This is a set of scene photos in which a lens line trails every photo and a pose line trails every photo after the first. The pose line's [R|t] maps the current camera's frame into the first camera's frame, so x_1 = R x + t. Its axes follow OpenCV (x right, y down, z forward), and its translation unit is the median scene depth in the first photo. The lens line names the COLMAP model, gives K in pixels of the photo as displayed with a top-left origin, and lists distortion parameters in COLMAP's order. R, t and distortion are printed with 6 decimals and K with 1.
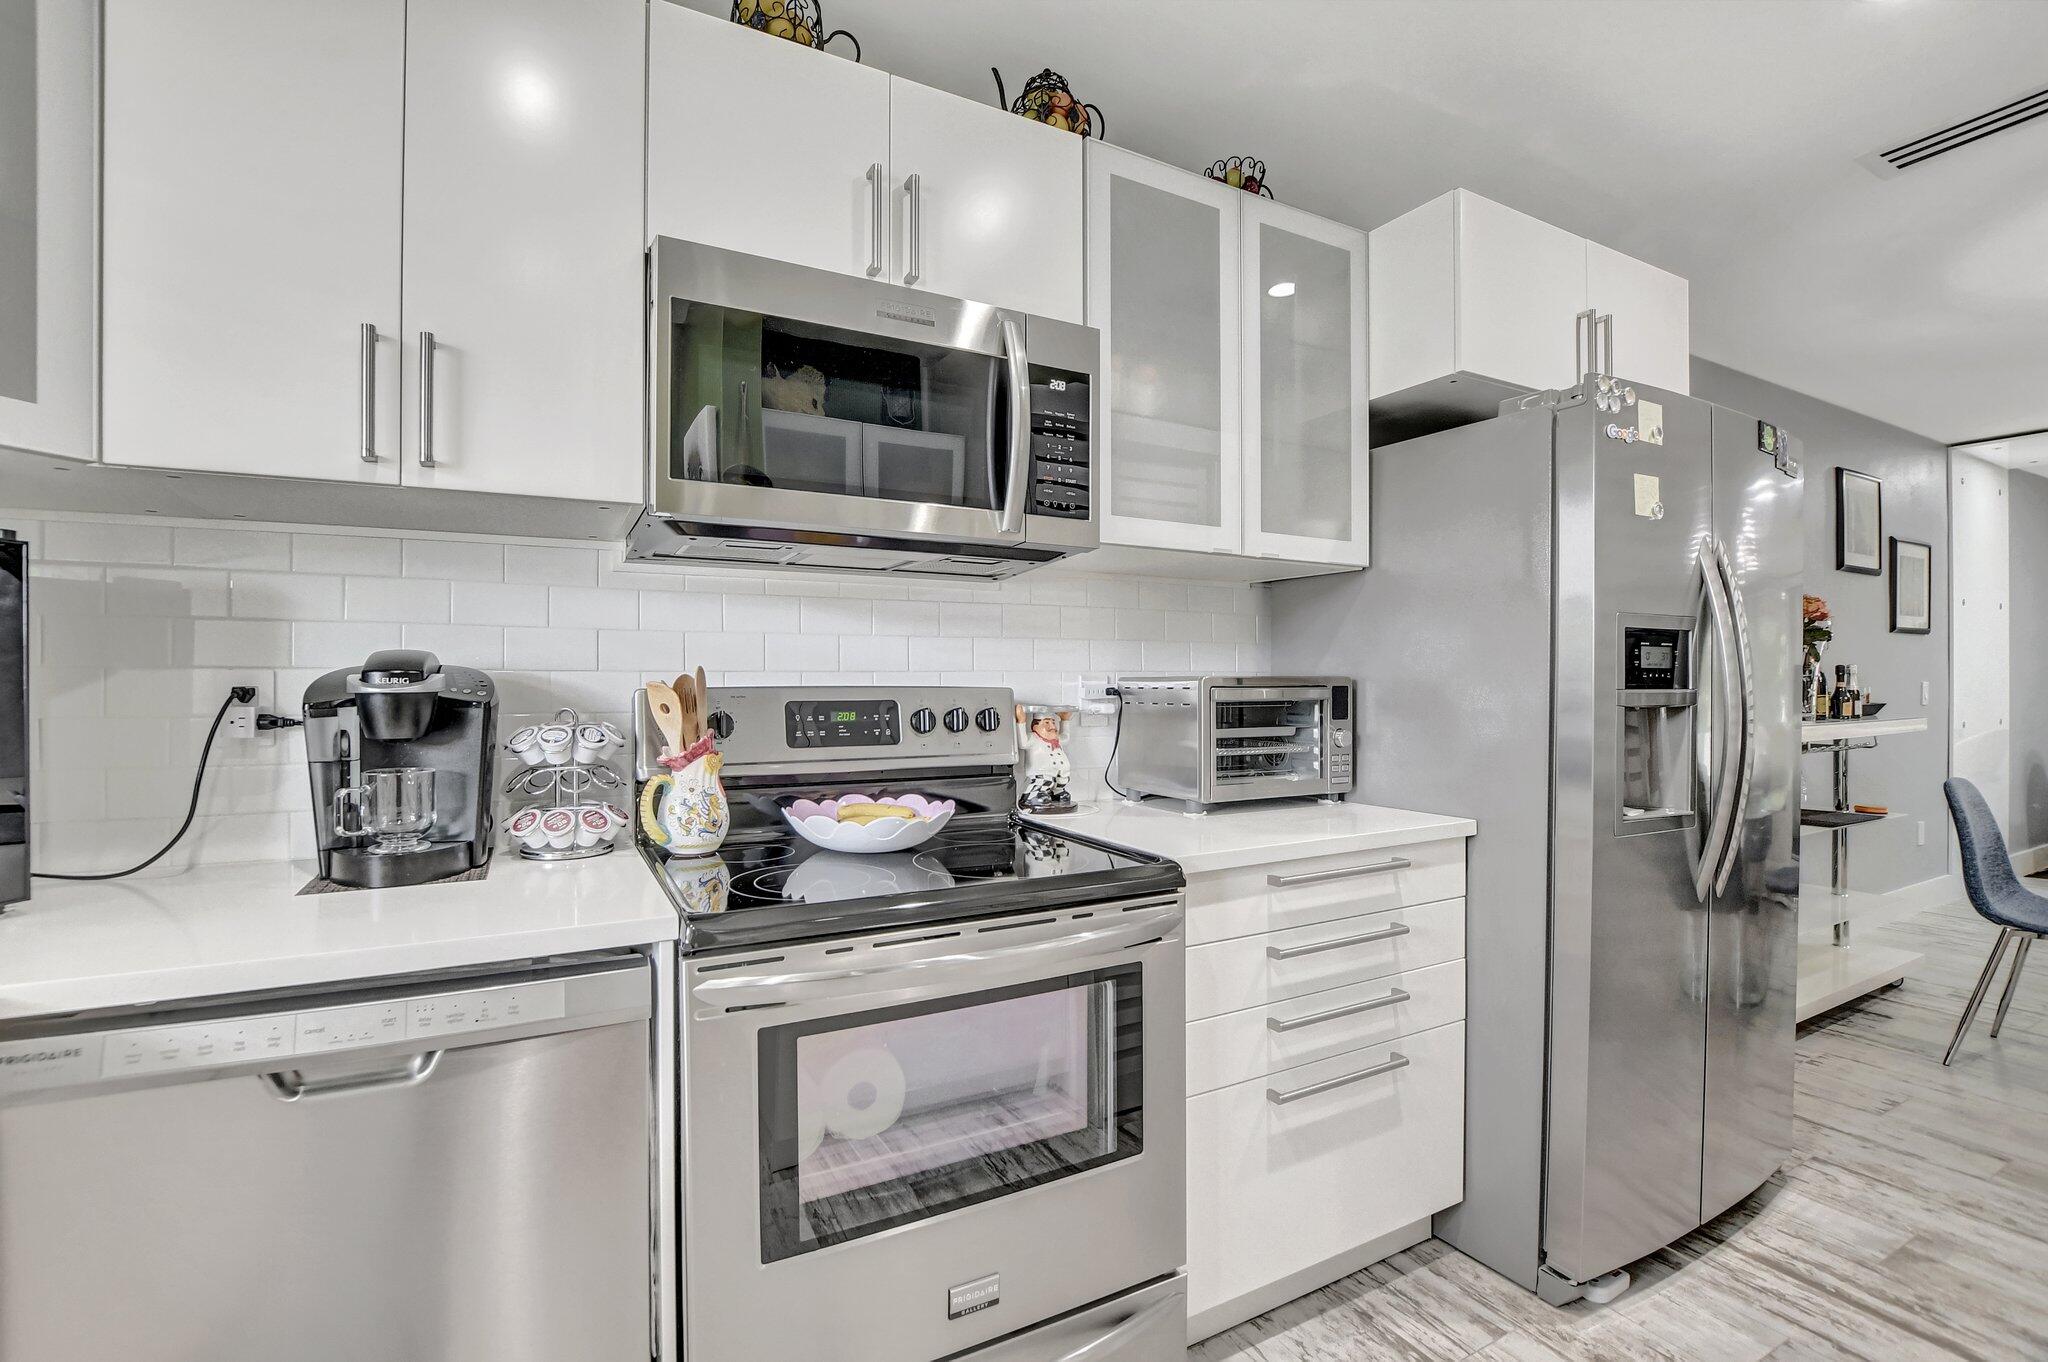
lens RADIAL K [[847.0, 0, 1024.0], [0, 847.0, 681.0], [0, 0, 1]] dist [-0.000454, 0.000019]
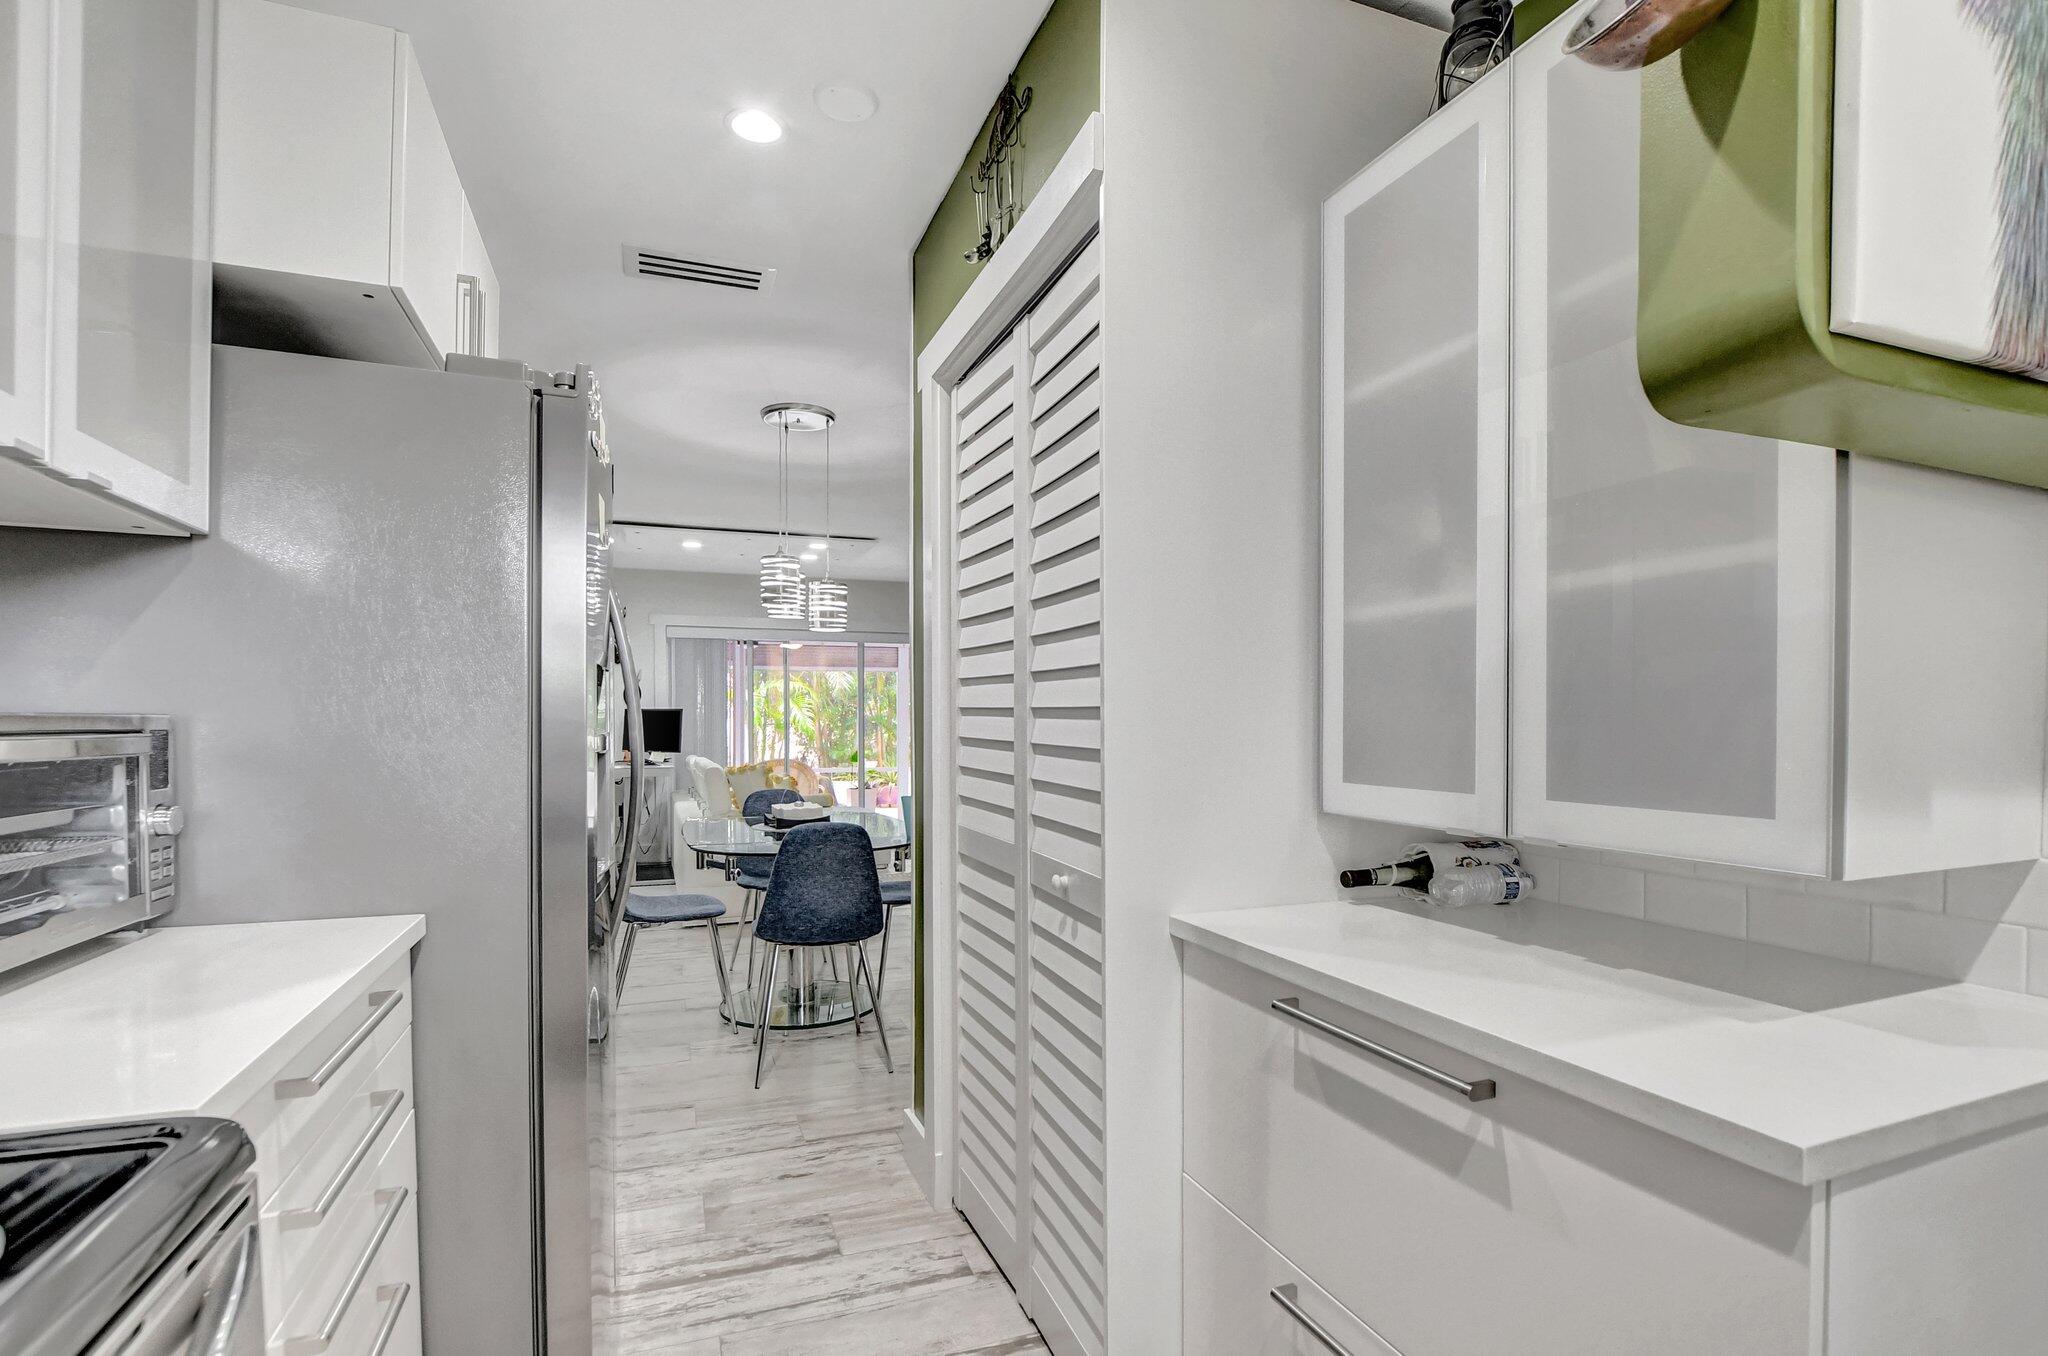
lens RADIAL K [[963.7, 0, 1027.1], [0, 963.7, 719.8], [0, 0, 1]] dist [-0.028924, -0.000166]
pose [[0.159959, 0.003222, 0.987118, -0.184494], [-0.006681, 0.999975, -0.002182, -0.004858], [-0.987101, -0.006246, 0.159976, 0.350809]]
